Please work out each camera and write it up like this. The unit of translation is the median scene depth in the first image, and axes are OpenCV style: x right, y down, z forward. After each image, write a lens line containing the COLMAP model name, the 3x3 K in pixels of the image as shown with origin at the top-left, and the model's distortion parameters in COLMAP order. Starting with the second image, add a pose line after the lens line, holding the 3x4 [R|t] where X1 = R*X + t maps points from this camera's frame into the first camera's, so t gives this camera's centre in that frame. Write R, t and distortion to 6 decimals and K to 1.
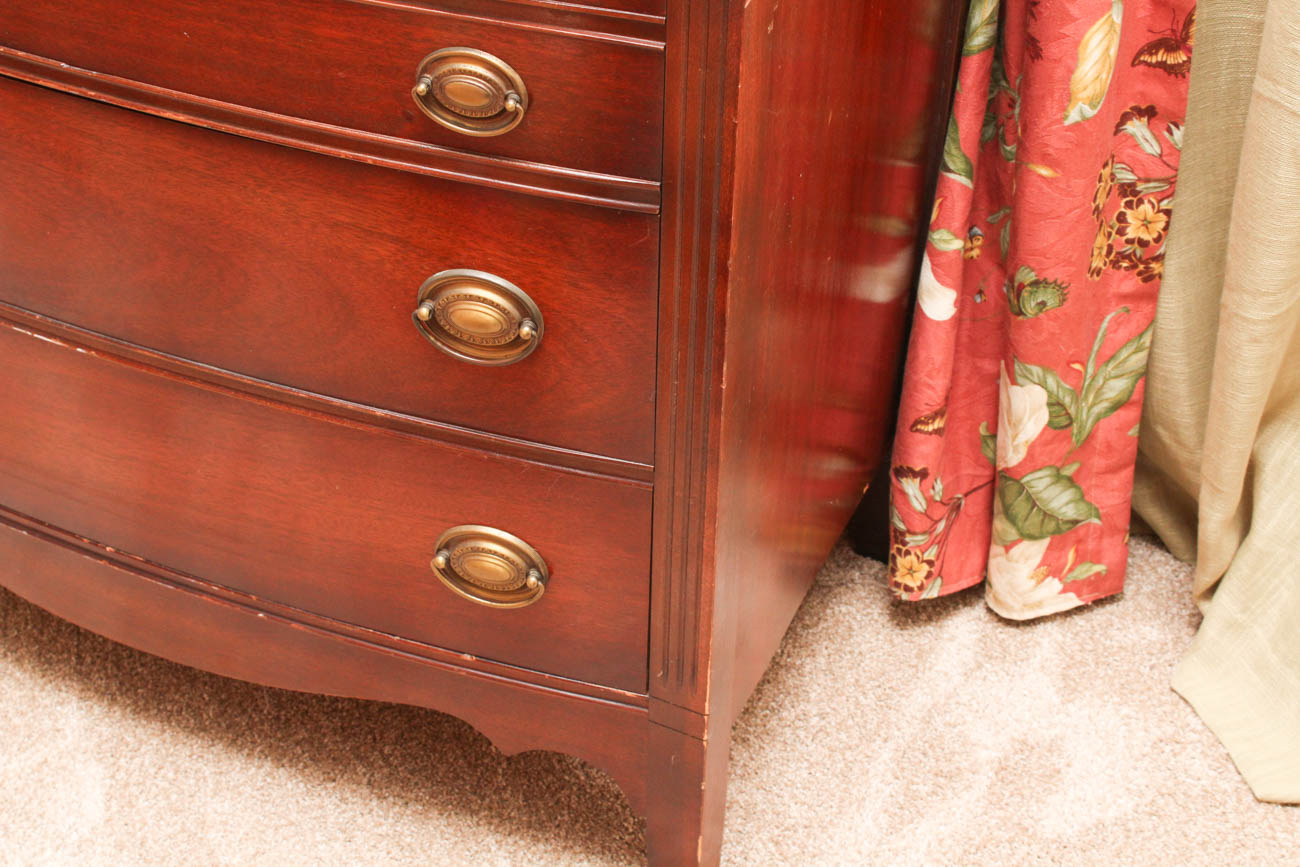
lens RADIAL K [[2008.6, 0, 606.6], [0, 2008.6, 435.2], [0, 0, 1]] dist [-0.019076, -0.039338]
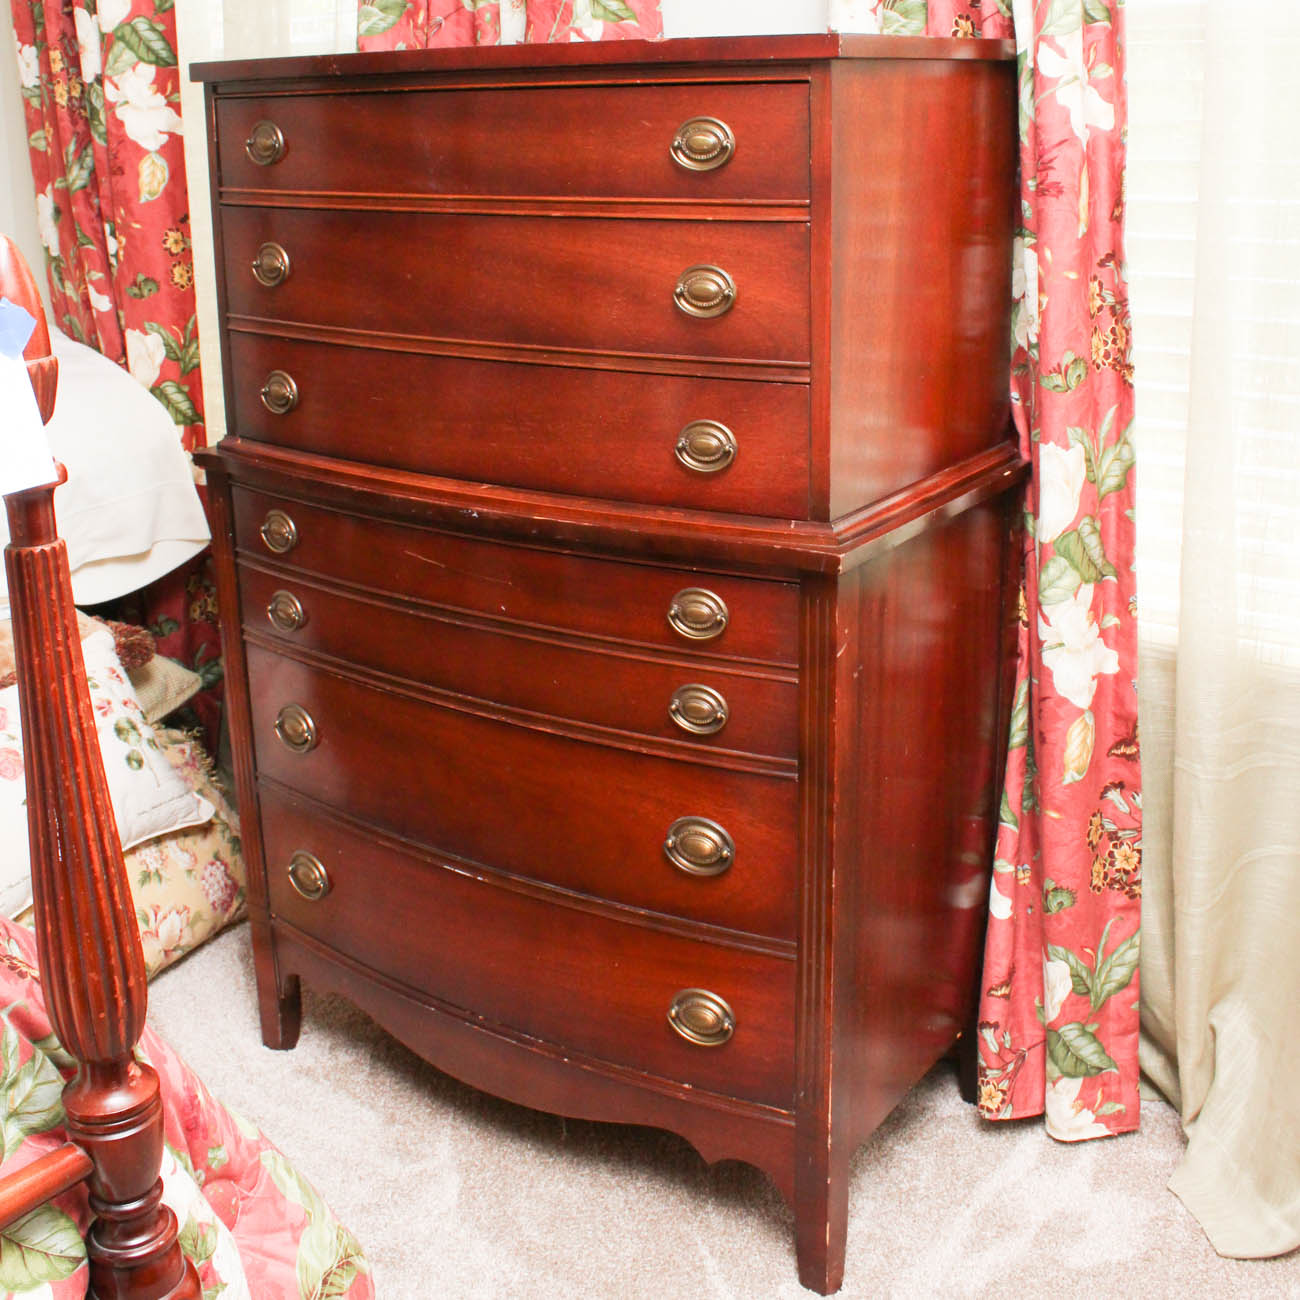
lens RADIAL K [[1751.5, 0, 650.0], [0, 1751.5, 650.0], [0, 0, 1]] dist [-0.157189, 0.065401]
pose [[0.983552, 0.024126, -0.179007, 0.130946], [-0.093077, 0.917023, -0.387821, 0.304668], [0.154797, 0.398103, 0.904186, -0.373193]]
